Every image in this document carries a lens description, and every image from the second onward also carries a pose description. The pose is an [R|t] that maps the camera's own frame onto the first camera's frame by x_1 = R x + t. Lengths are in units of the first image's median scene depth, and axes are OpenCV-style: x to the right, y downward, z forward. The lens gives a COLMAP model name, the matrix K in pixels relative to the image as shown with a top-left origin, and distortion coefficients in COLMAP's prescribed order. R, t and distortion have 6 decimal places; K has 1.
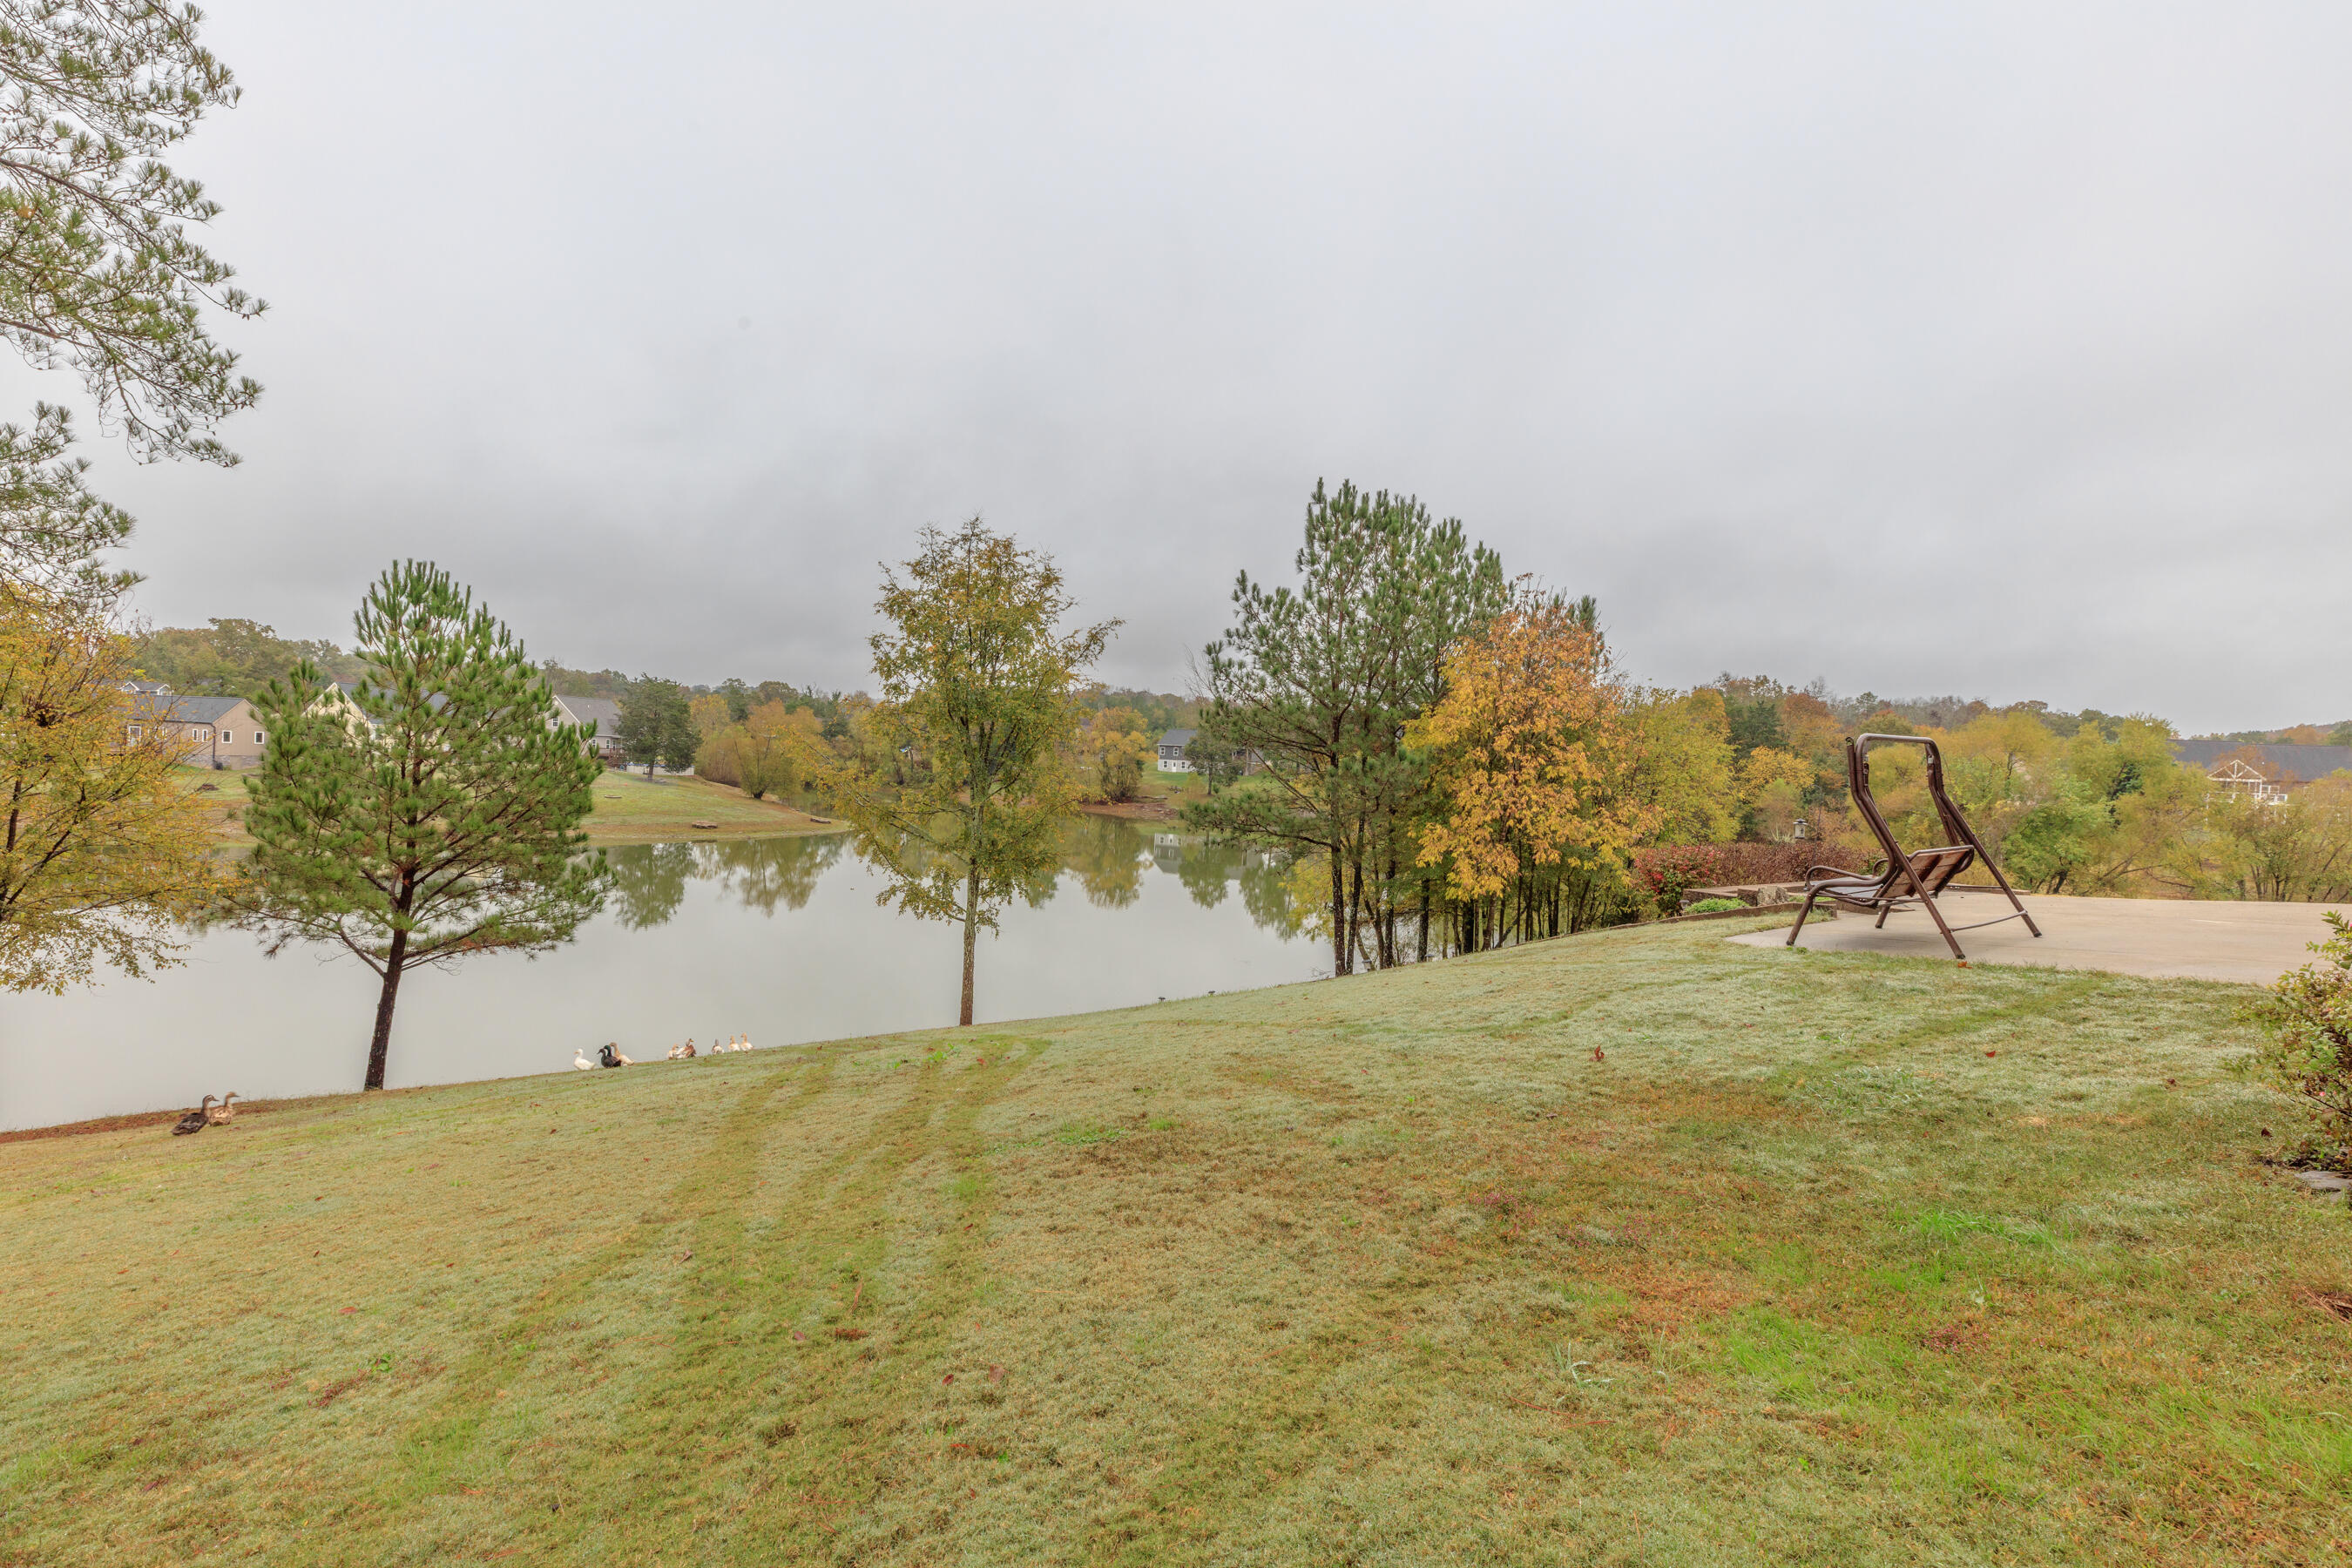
lens RADIAL K [[1045.5, 0, 1182.9], [0, 1045.5, 773.3], [0, 0, 1]] dist [0.002770, 0.001360]
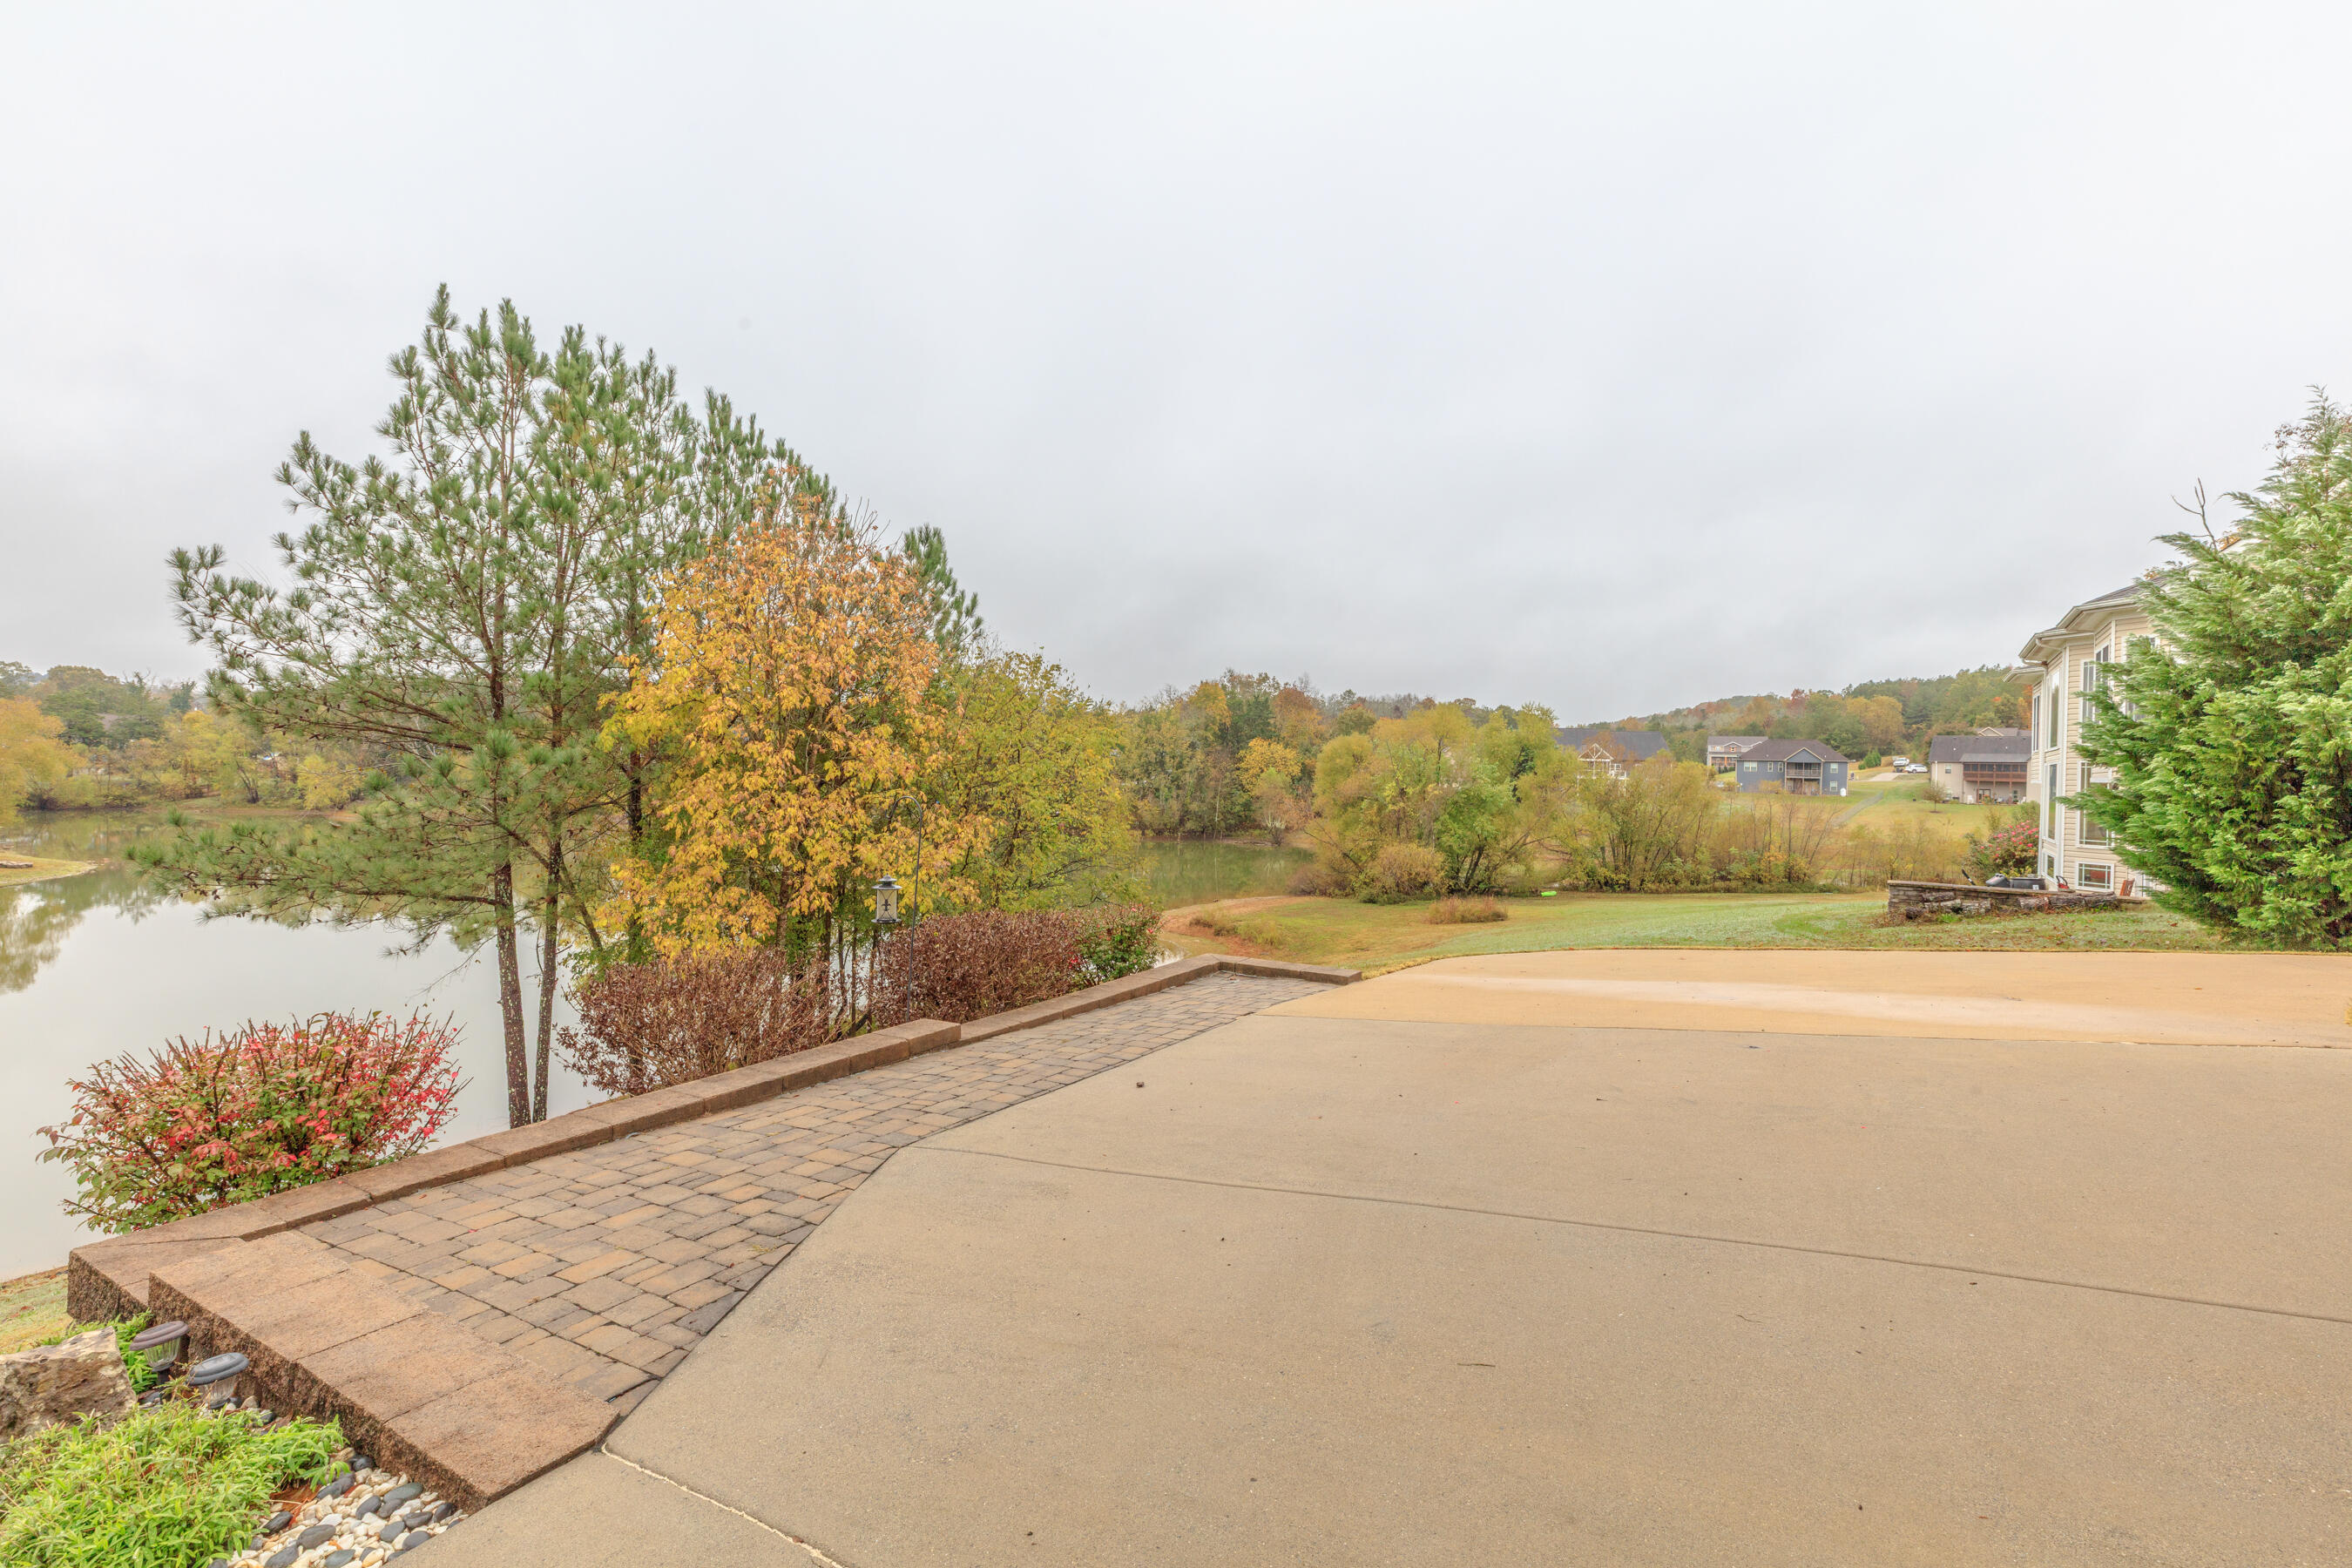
lens RADIAL K [[1045.5, 0, 1182.9], [0, 1045.5, 773.3], [0, 0, 1]] dist [0.002770, 0.001360]
pose [[0.915264, -0.026060, 0.402011, 0.090582], [0.025026, 0.999656, 0.007826, 0.000280], [-0.402076, 0.002898, 0.915602, 0.095744]]
